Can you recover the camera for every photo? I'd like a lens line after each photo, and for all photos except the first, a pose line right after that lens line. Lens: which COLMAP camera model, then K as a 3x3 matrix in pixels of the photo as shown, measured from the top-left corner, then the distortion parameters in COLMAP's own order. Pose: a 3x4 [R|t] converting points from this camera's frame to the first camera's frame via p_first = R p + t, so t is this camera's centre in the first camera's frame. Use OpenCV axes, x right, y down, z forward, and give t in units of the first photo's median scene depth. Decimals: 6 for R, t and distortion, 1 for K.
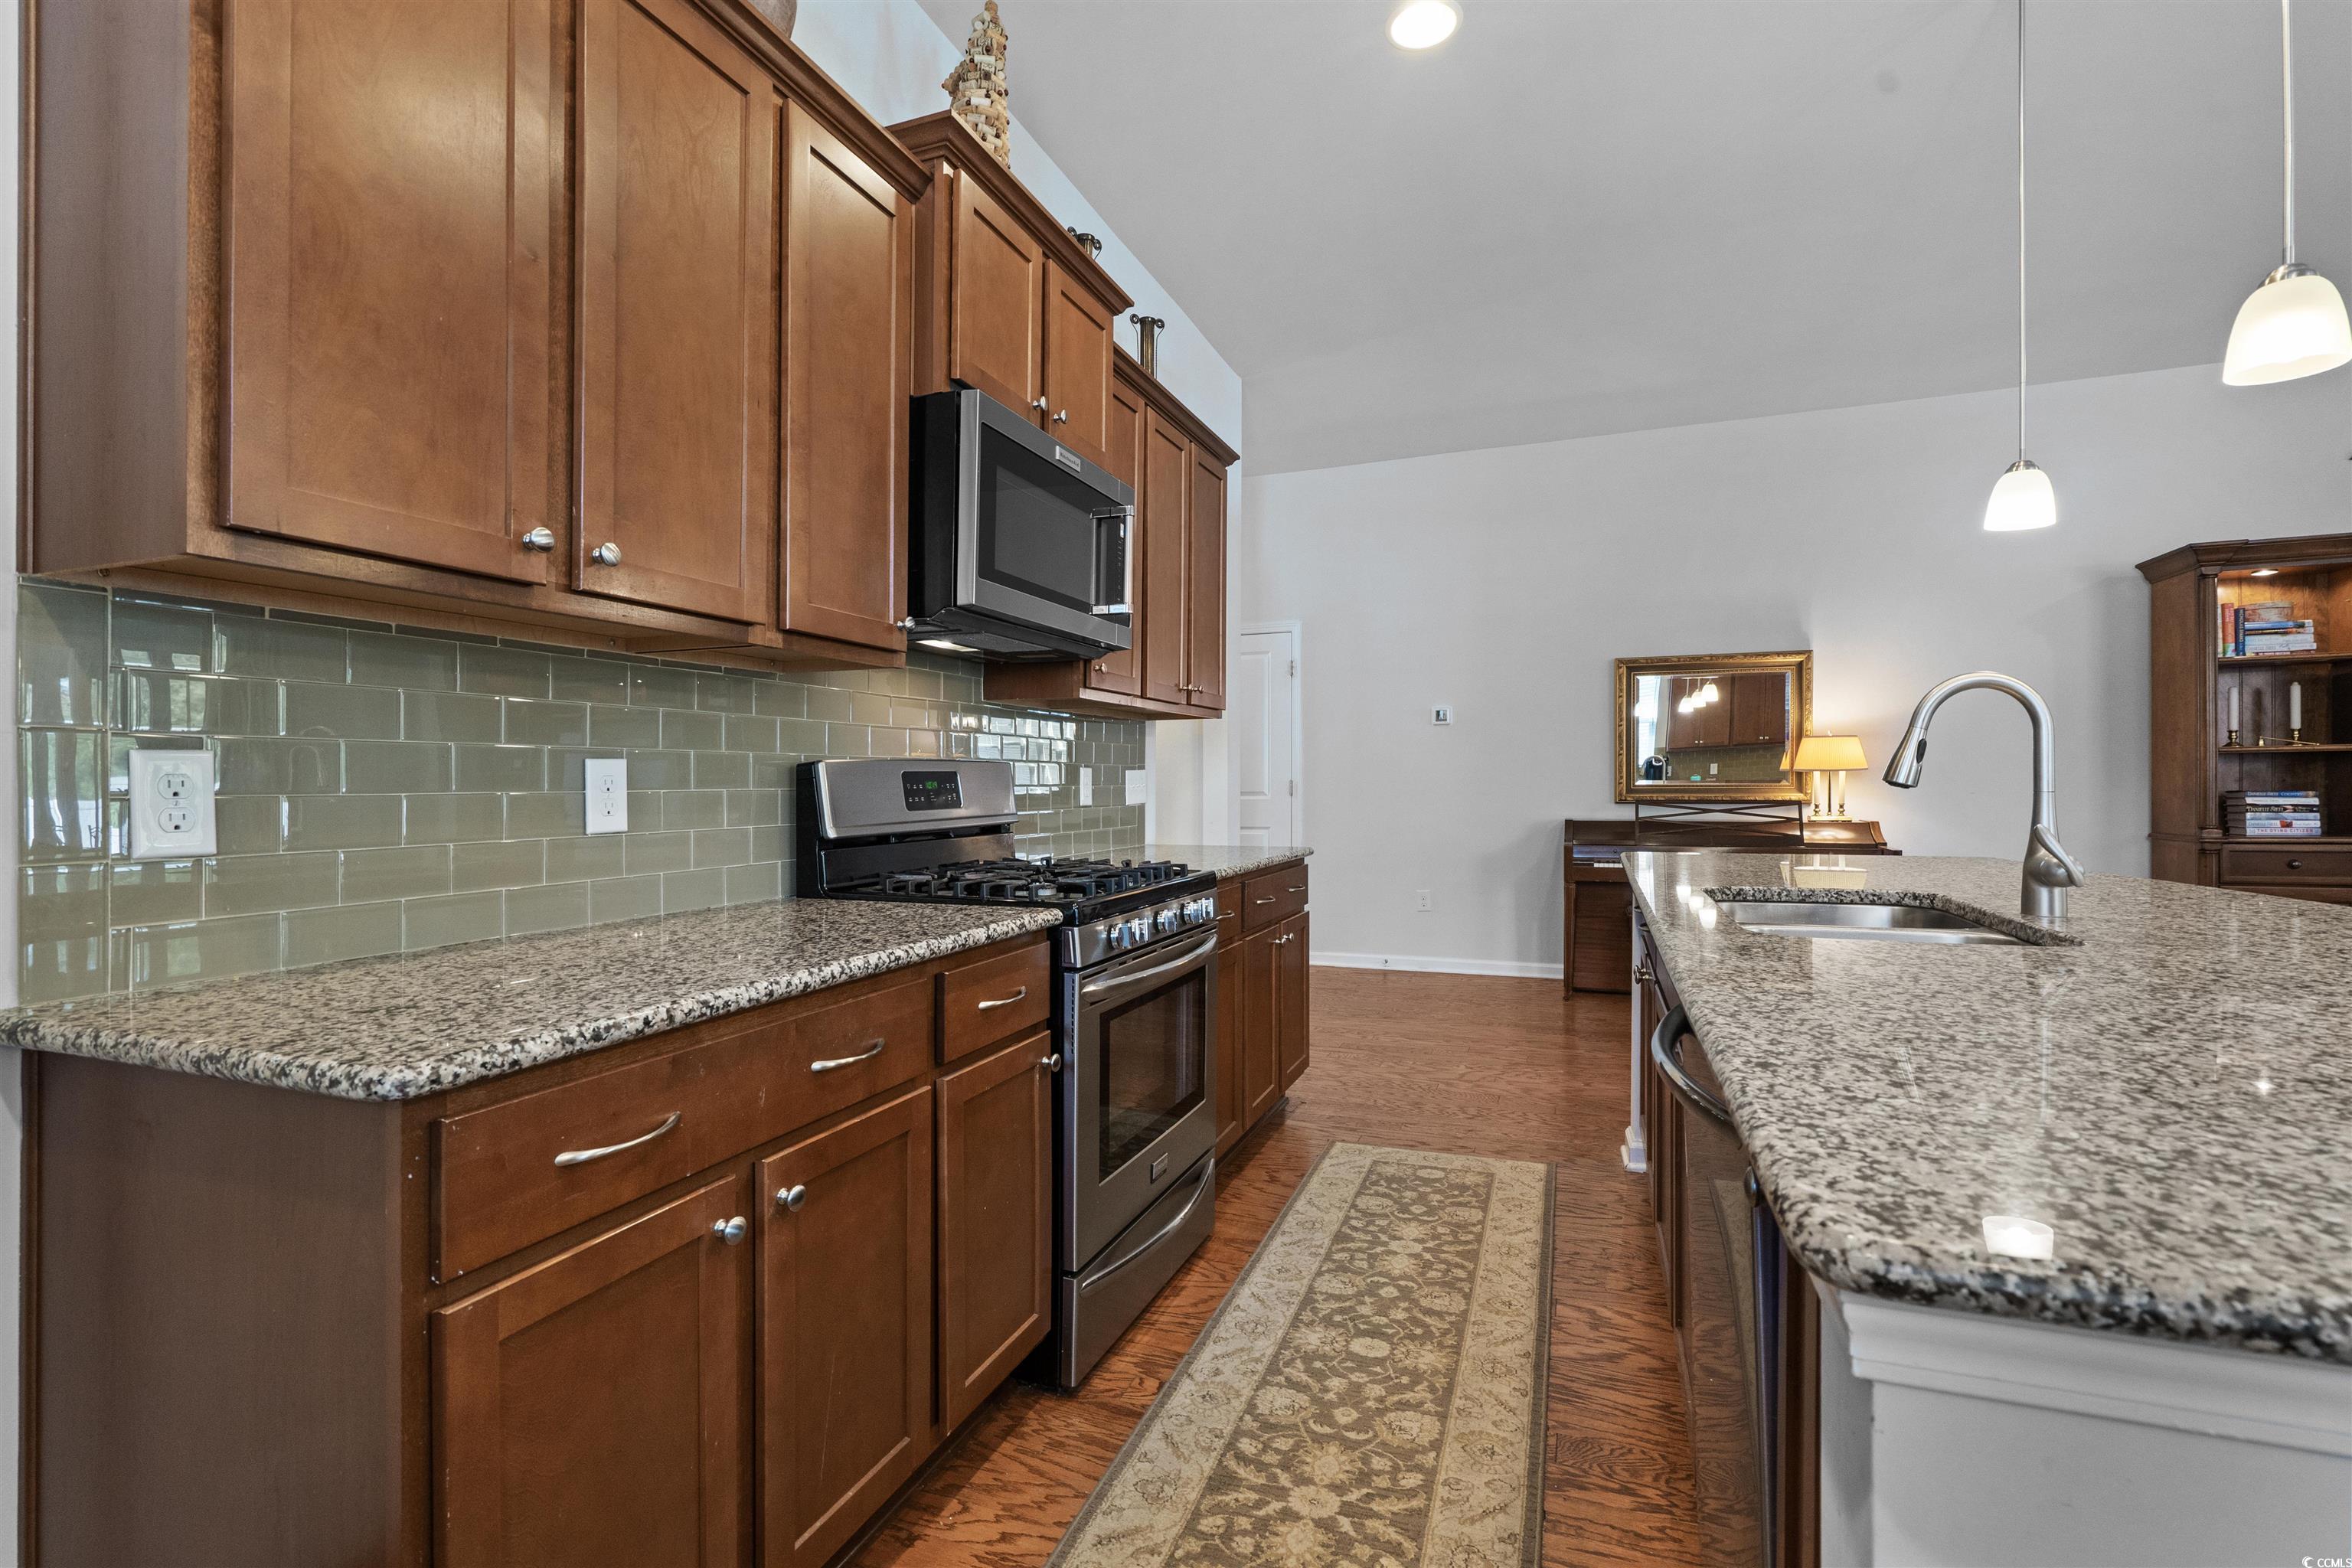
lens RADIAL K [[1079.9, 0, 1170.7], [0, 1079.9, 790.6], [0, 0, 1]] dist [-0.003311, -0.000032]
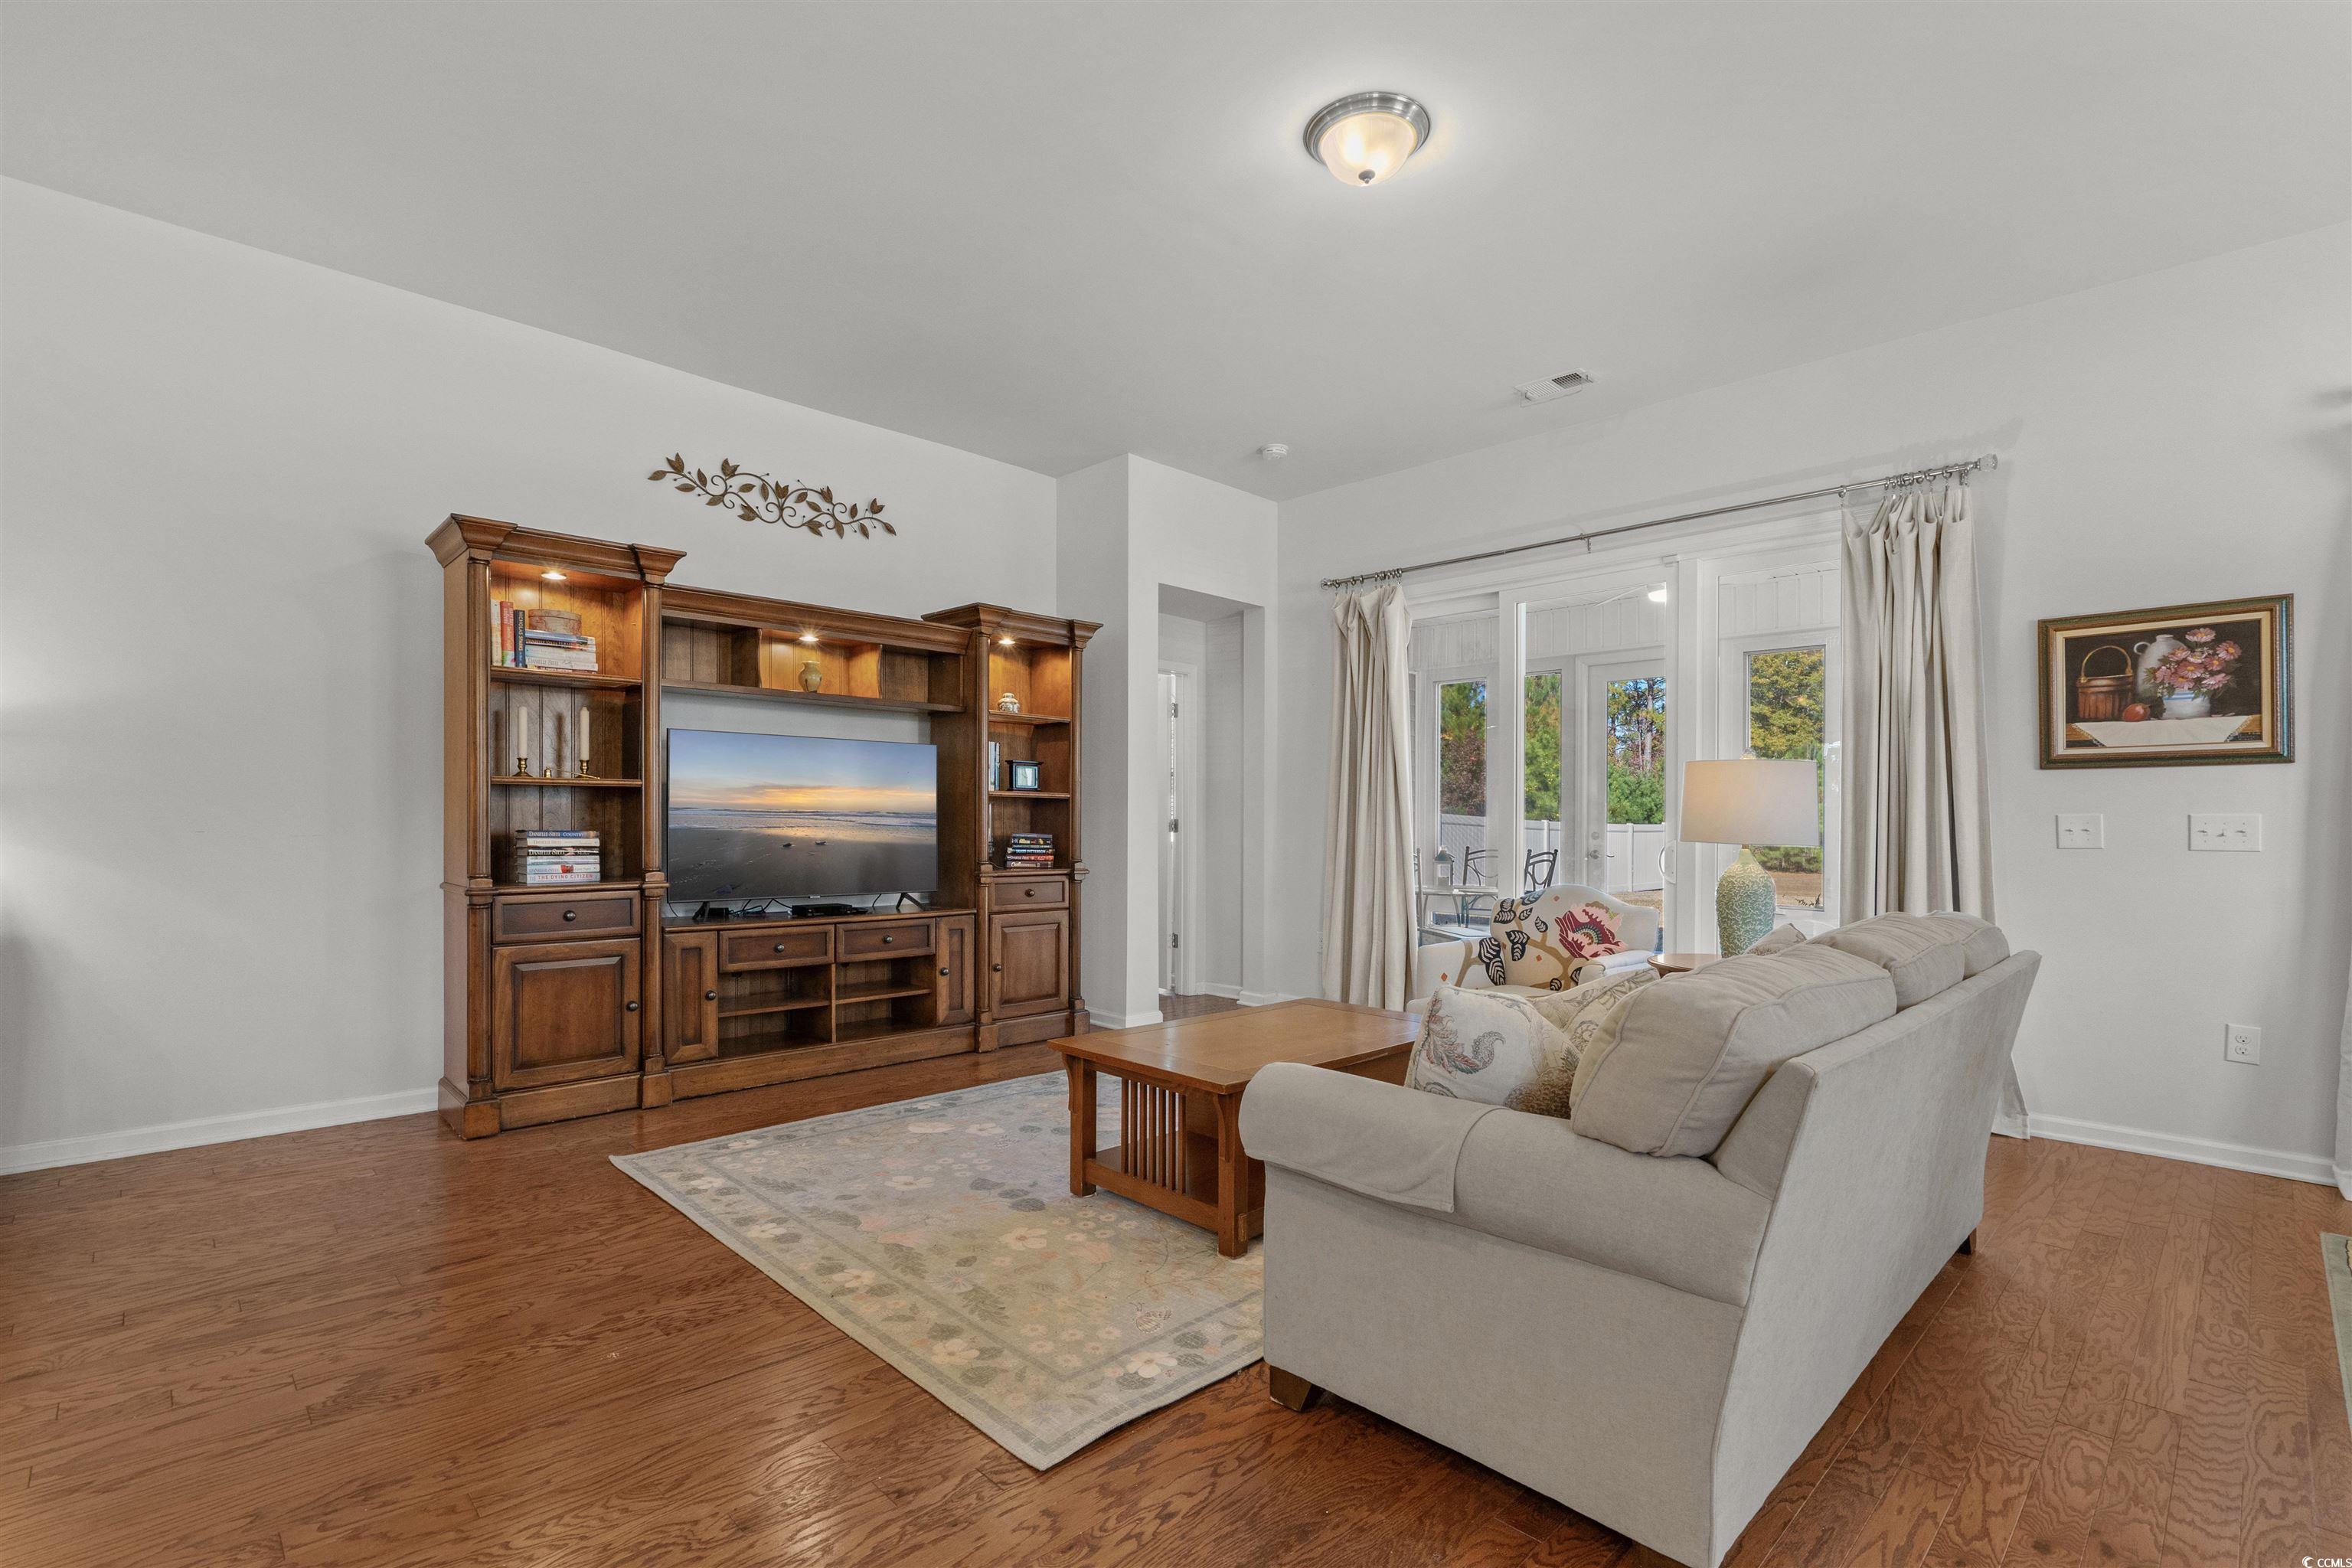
lens RADIAL K [[1079.9, 0, 1179.1], [0, 1079.9, 802.9], [0, 0, 1]] dist [-0.003311, -0.000032]
pose [[0.400387, 0.023968, 0.916033, 0.436263], [-0.010424, 0.999712, -0.021602, -0.008391], [-0.916287, -0.000899, 0.400522, 0.201034]]
